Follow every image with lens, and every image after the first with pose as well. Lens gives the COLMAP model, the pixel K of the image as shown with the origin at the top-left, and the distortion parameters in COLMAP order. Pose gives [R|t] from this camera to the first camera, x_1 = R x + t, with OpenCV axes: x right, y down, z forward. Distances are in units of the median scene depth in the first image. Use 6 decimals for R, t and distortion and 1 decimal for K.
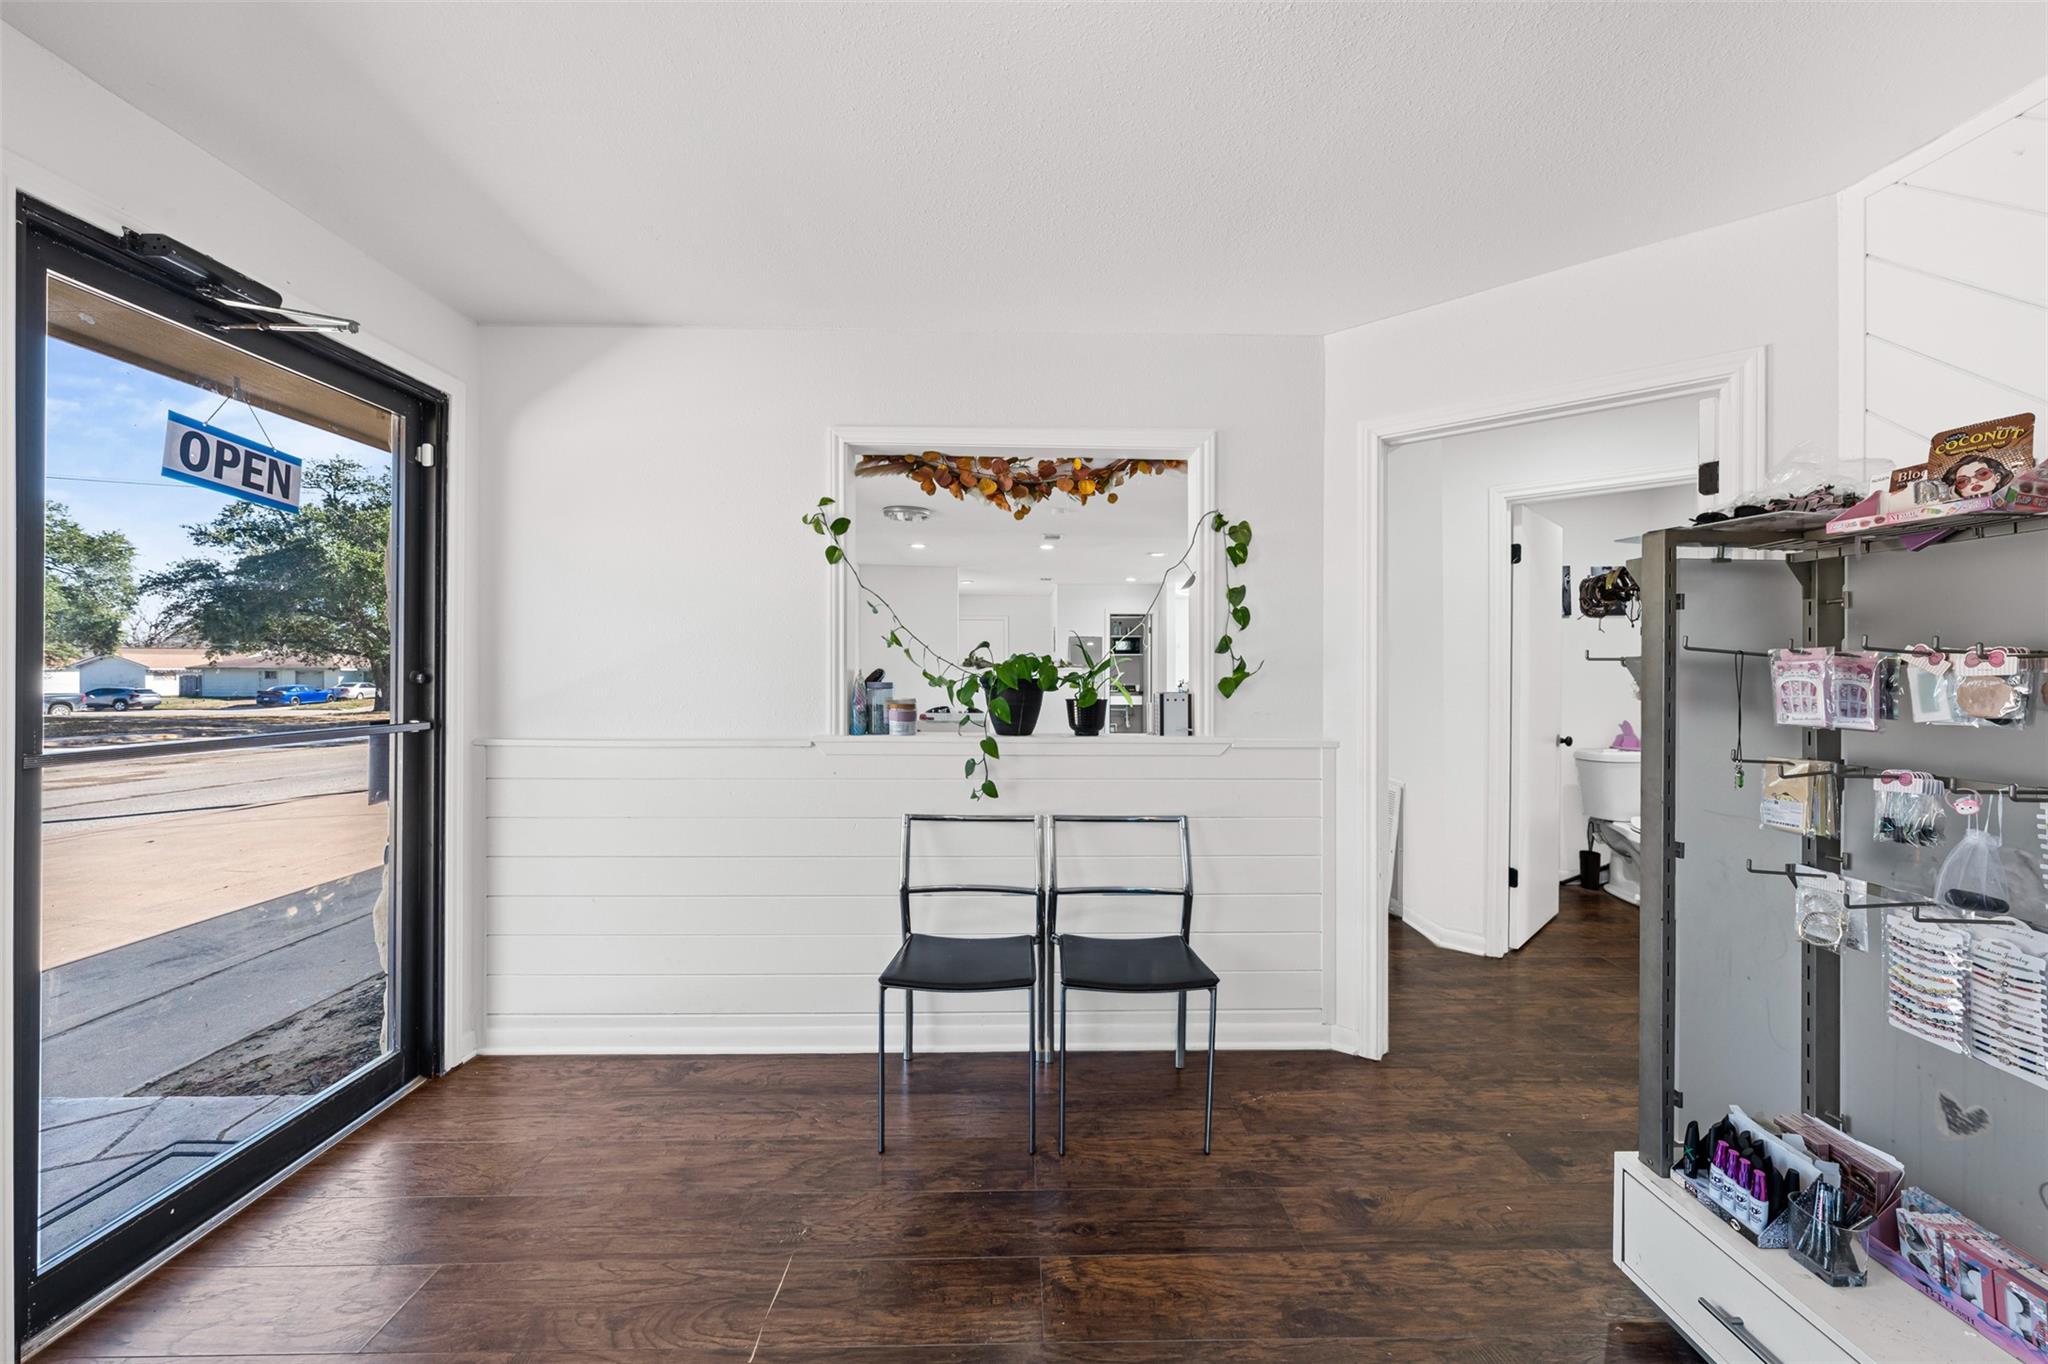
lens RADIAL K [[720.7, 0, 1033.2], [0, 720.7, 662.8], [0, 0, 1]] dist [0.000378, -0.000237]
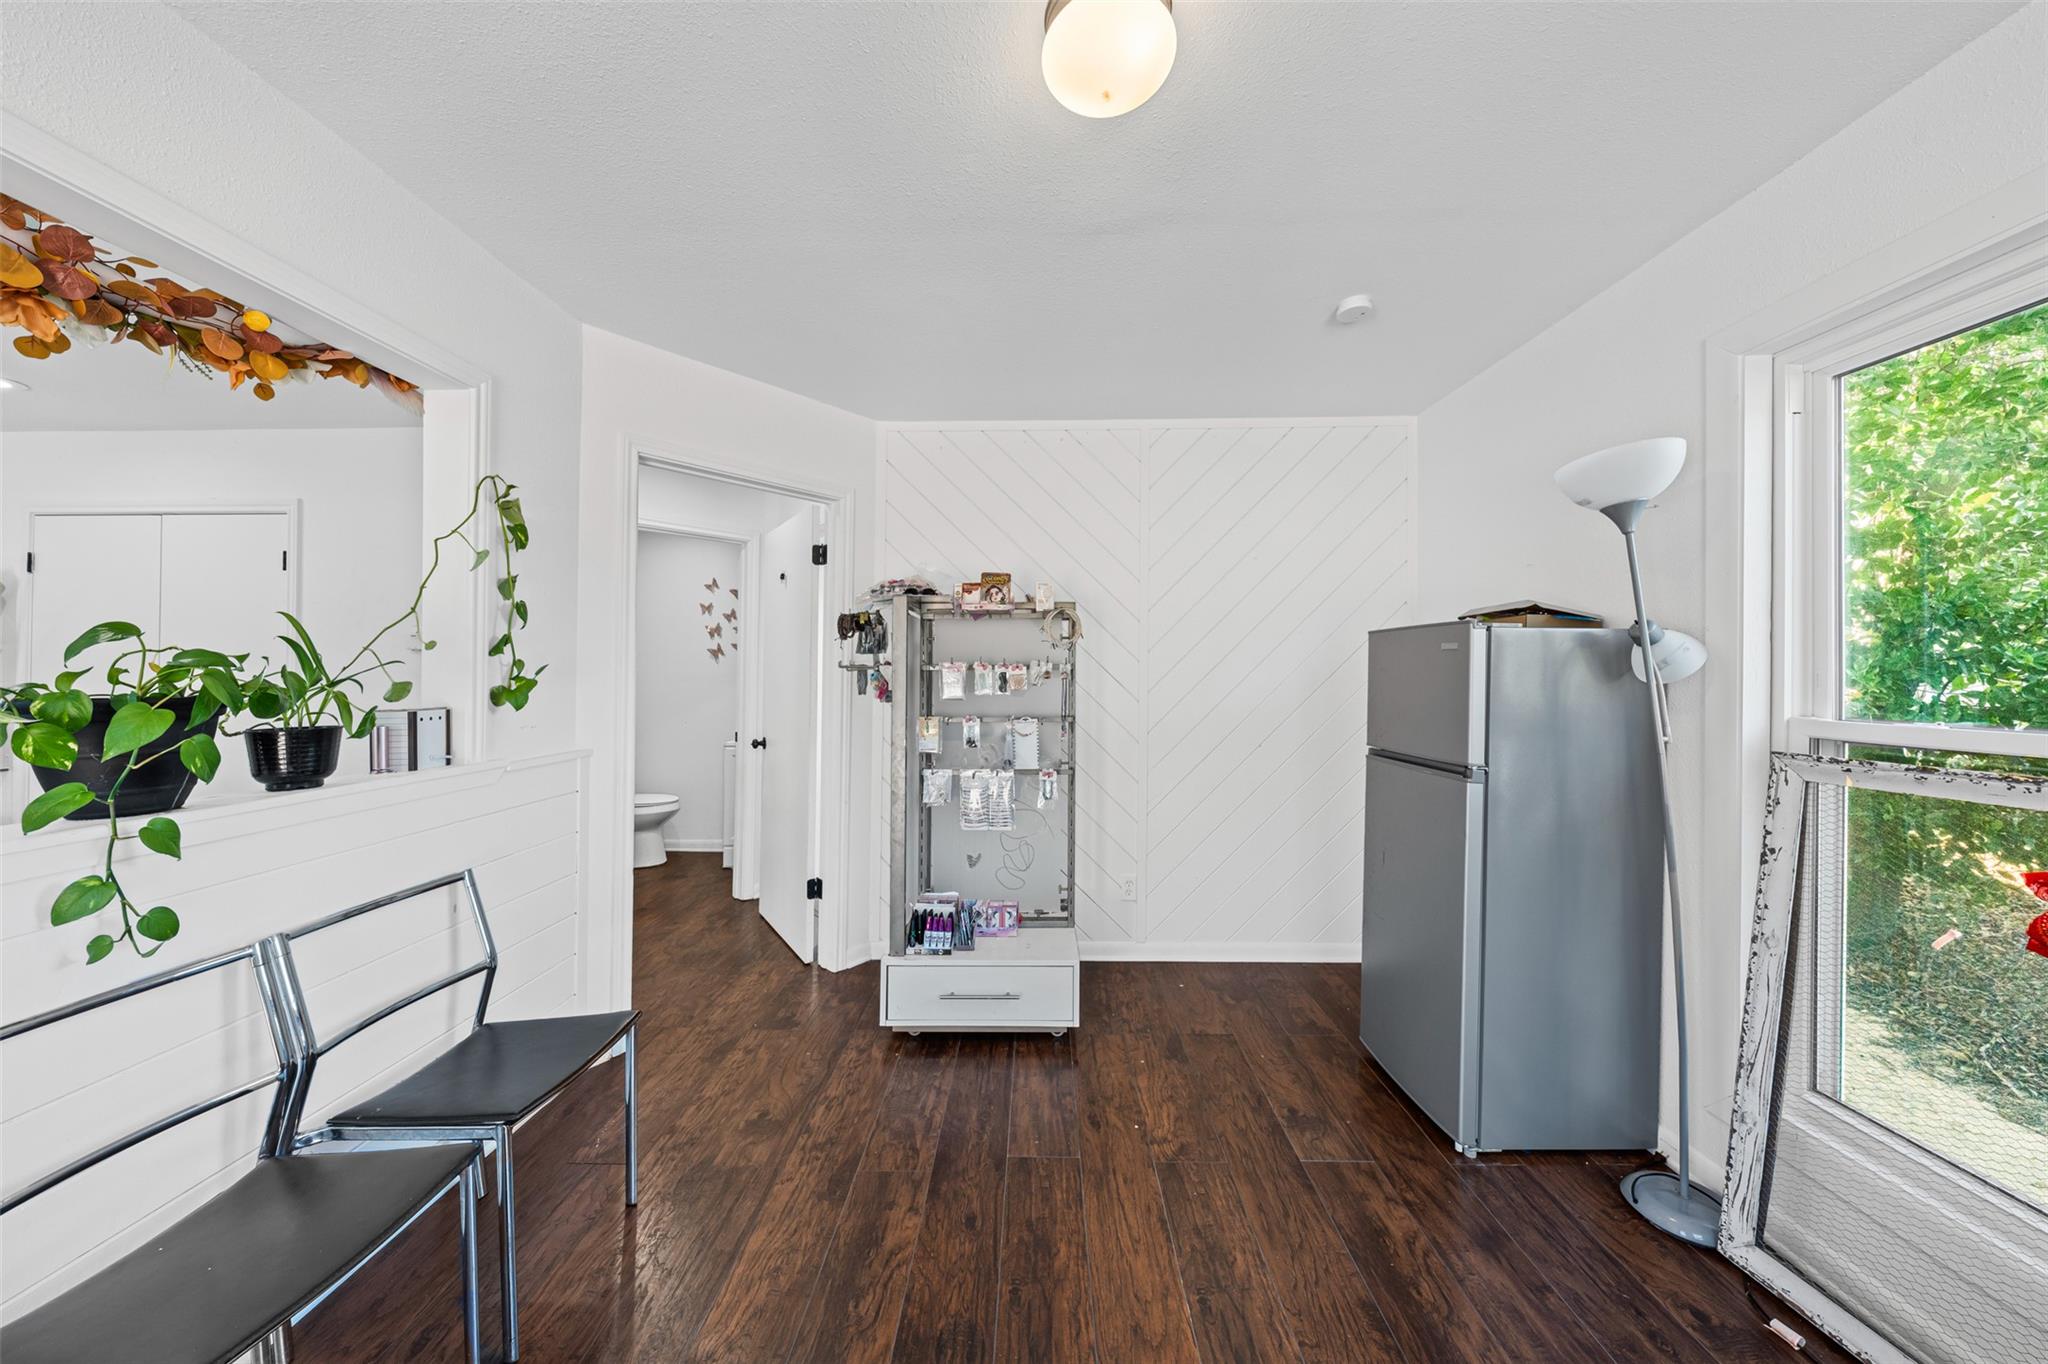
lens RADIAL K [[720.7, 0, 1036.5], [0, 720.7, 676.1], [0, 0, 1]] dist [0.000378, -0.000237]
pose [[-0.003446, -0.007454, 0.999966, -0.609435], [-0.000900, 0.999972, 0.007451, 0.003375], [-0.999994, -0.000875, -0.003453, 0.451899]]
